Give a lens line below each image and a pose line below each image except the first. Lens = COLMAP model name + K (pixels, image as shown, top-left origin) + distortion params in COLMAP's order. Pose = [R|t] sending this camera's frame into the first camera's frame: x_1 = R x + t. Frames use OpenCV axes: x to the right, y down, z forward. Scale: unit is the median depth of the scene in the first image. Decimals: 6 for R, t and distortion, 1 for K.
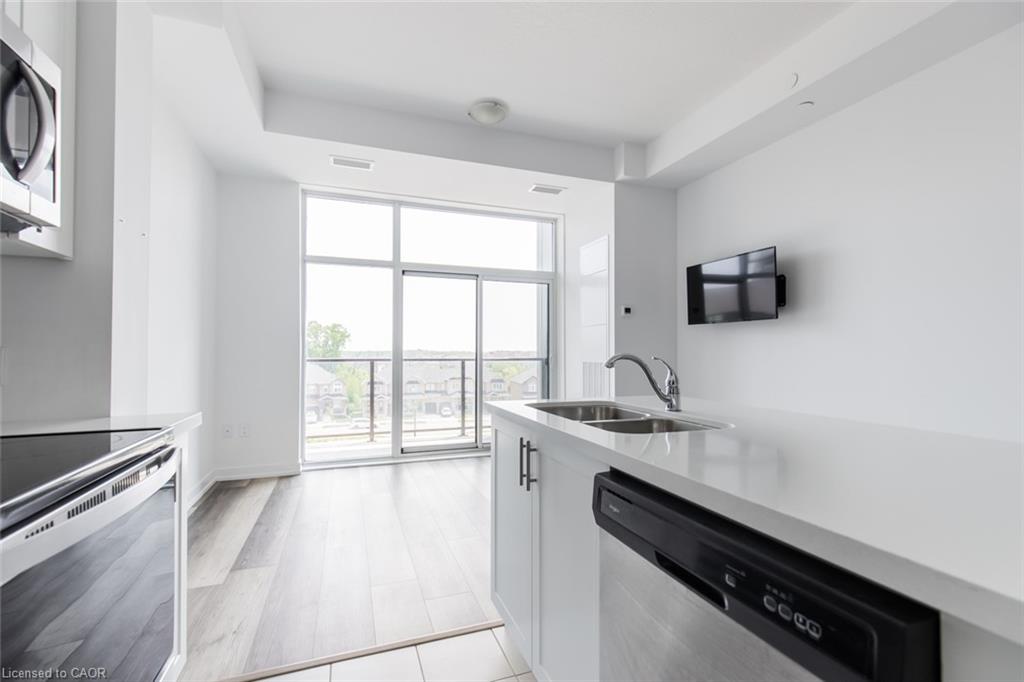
lens RADIAL K [[456.5, 0, 511.5], [0, 456.5, 341.8], [0, 0, 1]] dist [0.015151, -0.004185]
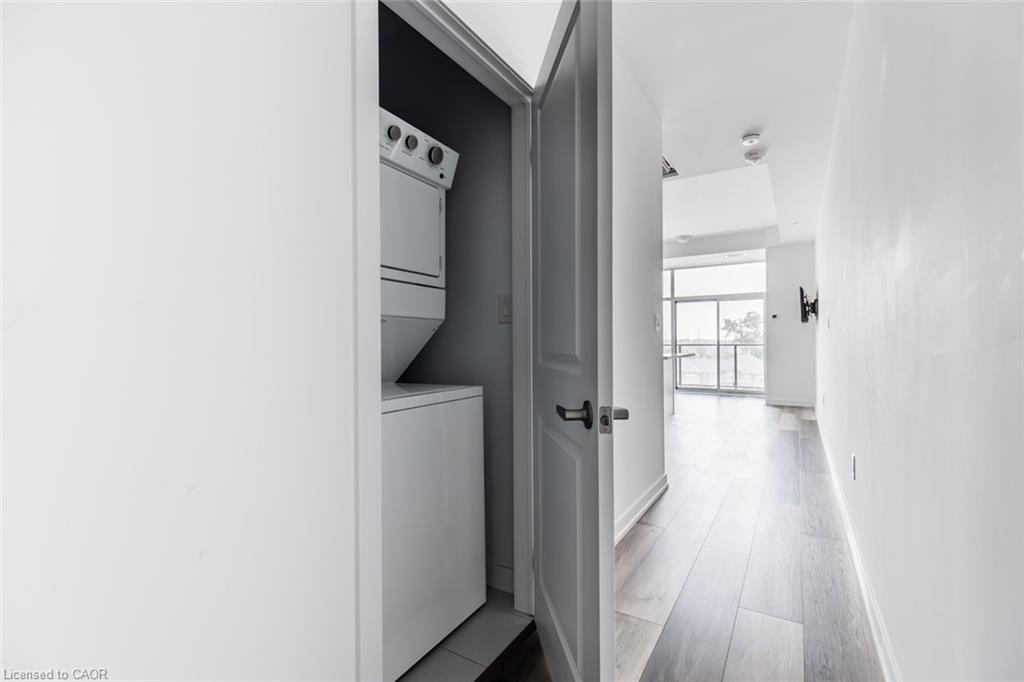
lens RADIAL K [[456.5, 0, 509.9], [0, 456.5, 347.7], [0, 0, 1]] dist [0.015151, -0.004185]
pose [[0.608351, -0.001810, -0.793666, 0.959966], [0.027776, 0.999433, 0.019011, -0.006266], [0.793182, -0.033610, 0.608057, -0.870115]]
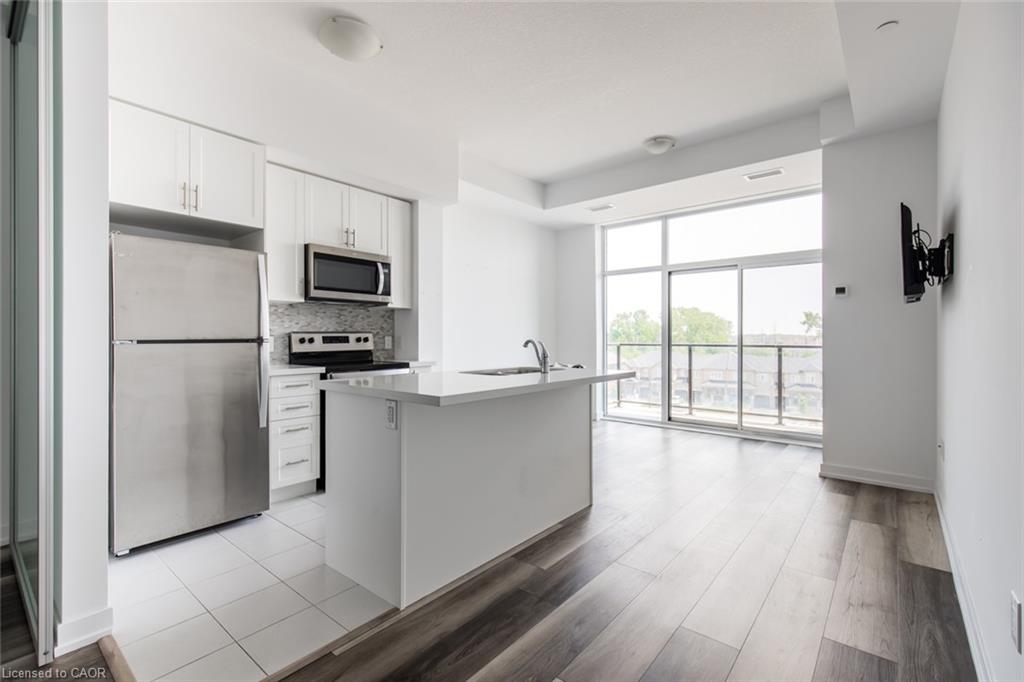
lens RADIAL K [[456.5, 0, 524.6], [0, 456.5, 338.4], [0, 0, 1]] dist [0.015151, -0.004185]
pose [[0.513331, -0.000183, -0.858191, 0.622954], [0.019508, 0.999744, 0.011455, 0.000314], [0.857969, -0.022622, 0.513203, 0.032630]]
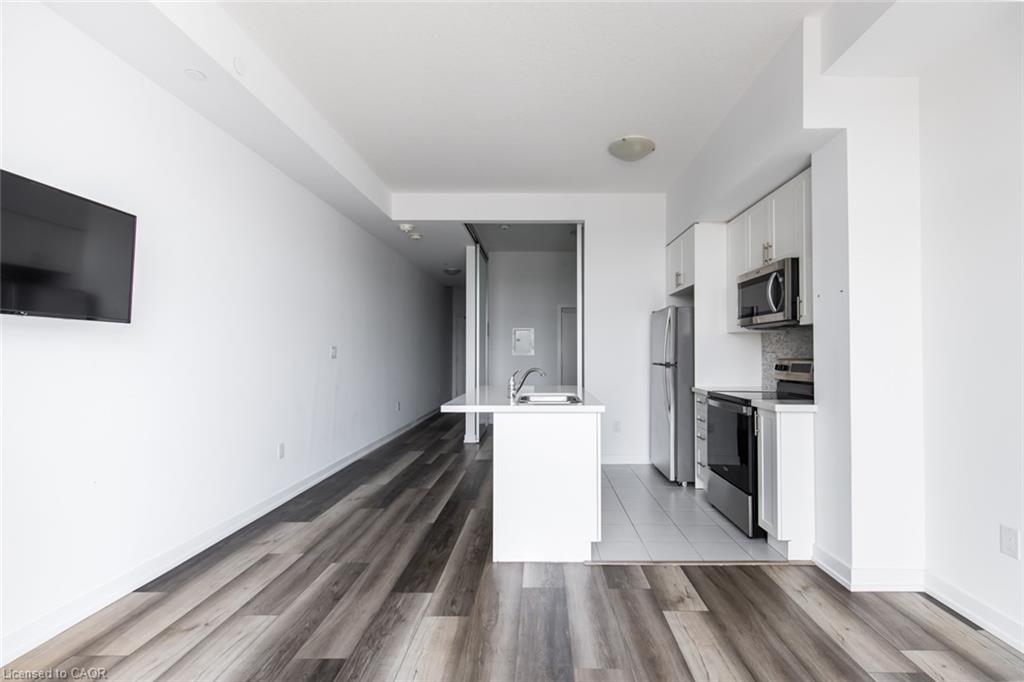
lens RADIAL K [[456.5, 0, 532.5], [0, 456.5, 342.4], [0, 0, 1]] dist [0.015151, -0.004185]
pose [[-0.931452, 0.011565, 0.363680, -0.147896], [-0.005650, 0.998914, -0.046239, 0.000925], [-0.363820, -0.045124, -0.930376, 0.972394]]
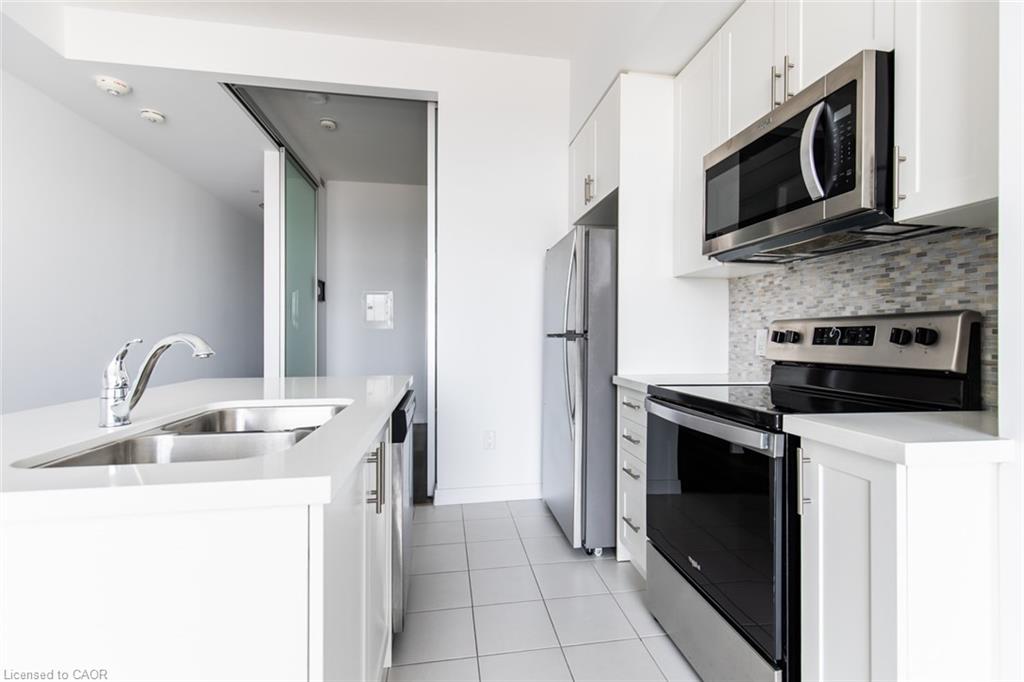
lens RADIAL K [[456.5, 0, 521.2], [0, 456.5, 330.2], [0, 0, 1]] dist [0.015151, -0.004185]
pose [[-0.981566, 0.002626, 0.191105, -0.110085], [-0.002940, 0.999580, -0.028836, 0.011148], [-0.191101, -0.028866, -0.981146, 0.536067]]
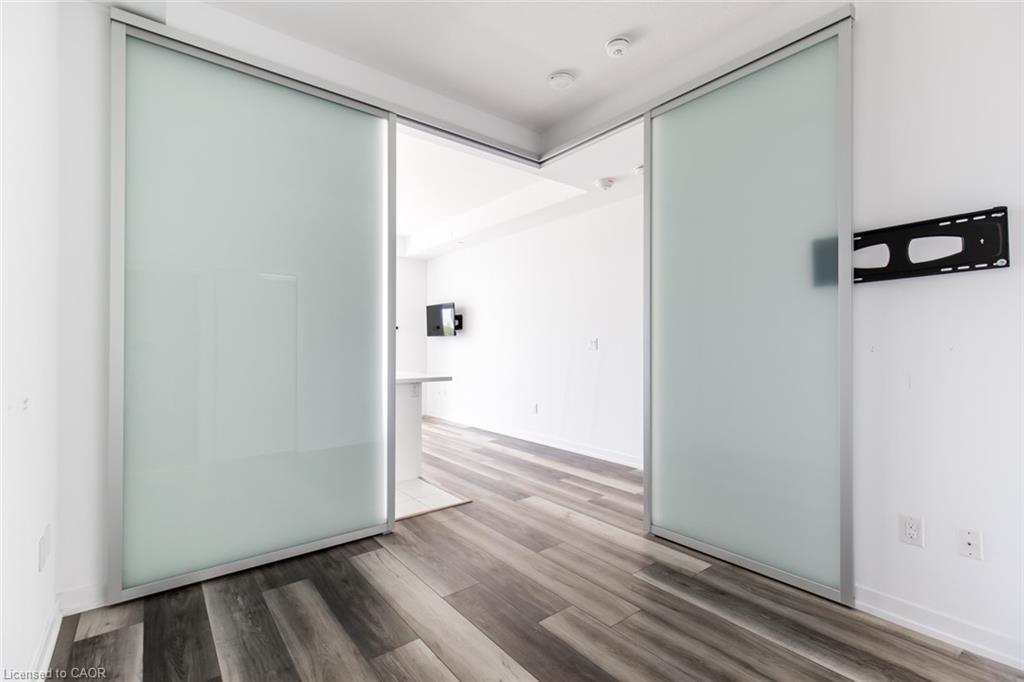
lens RADIAL K [[456.5, 0, 511.2], [0, 456.5, 331.7], [0, 0, 1]] dist [0.015151, -0.004185]
pose [[0.951264, 0.006703, 0.308305, 0.104248], [-0.000125, 0.999772, -0.021351, -0.023199], [-0.308378, 0.020272, 0.951048, -0.777400]]
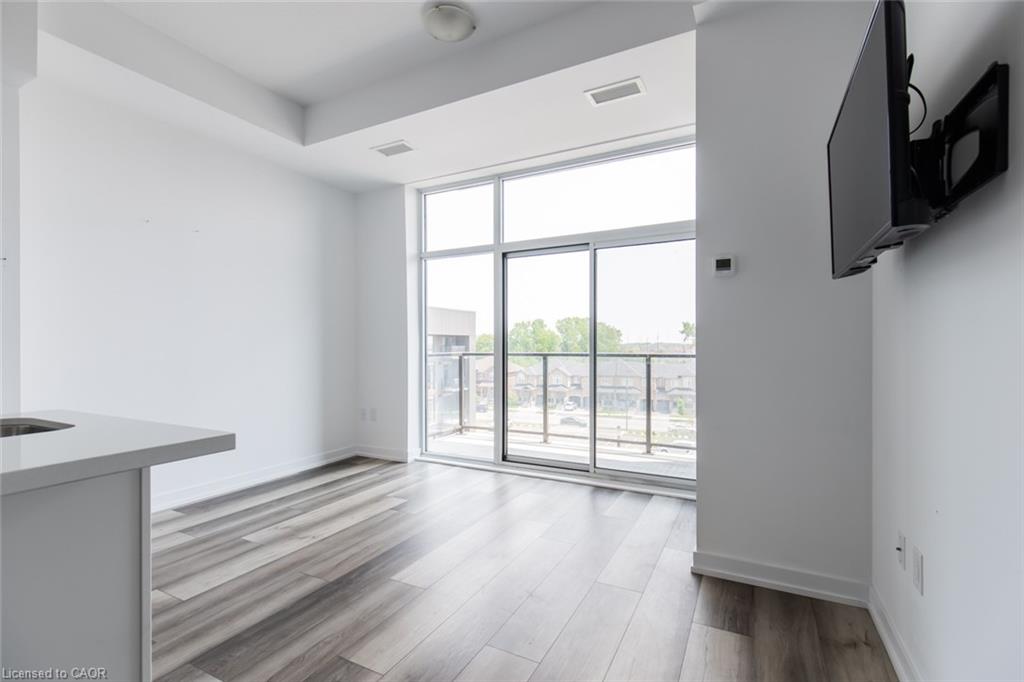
lens RADIAL K [[456.5, 0, 516.5], [0, 456.5, 347.0], [0, 0, 1]] dist [0.015151, -0.004185]
pose [[0.672350, -0.003397, -0.740226, 0.430380], [0.020846, 0.999680, 0.014347, 0.011986], [0.739940, -0.025077, 0.672205, 0.429605]]
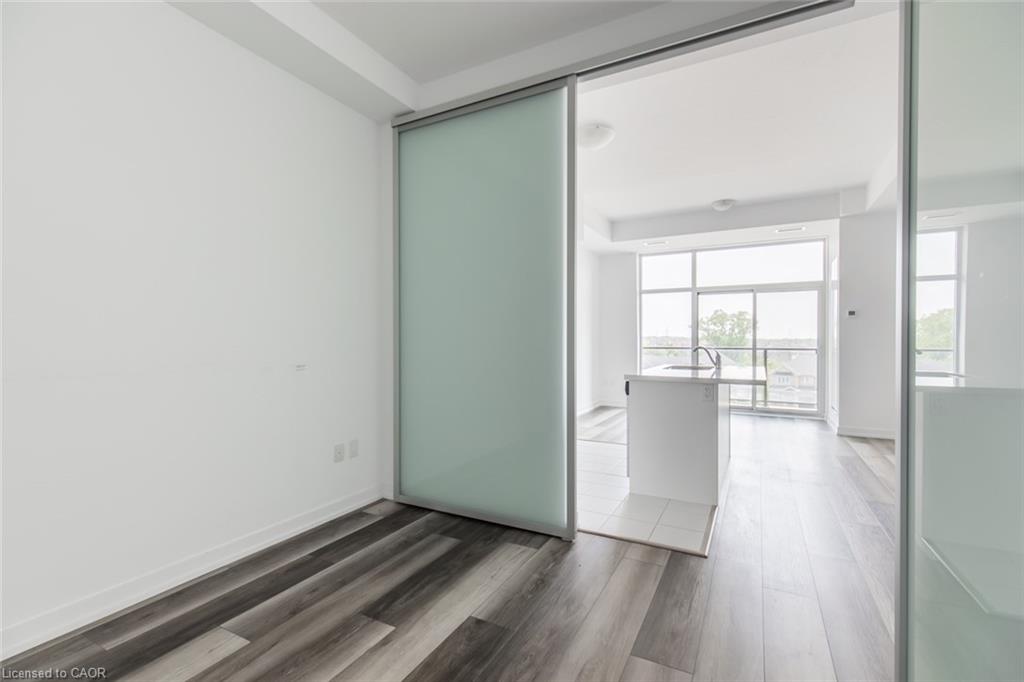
lens RADIAL K [[456.5, 0, 513.6], [0, 456.5, 338.7], [0, 0, 1]] dist [0.015151, -0.004185]
pose [[0.666421, -0.001917, -0.745574, 0.530937], [0.016447, 0.999791, 0.012130, -0.024445], [0.745395, -0.020346, 0.666313, -0.553566]]
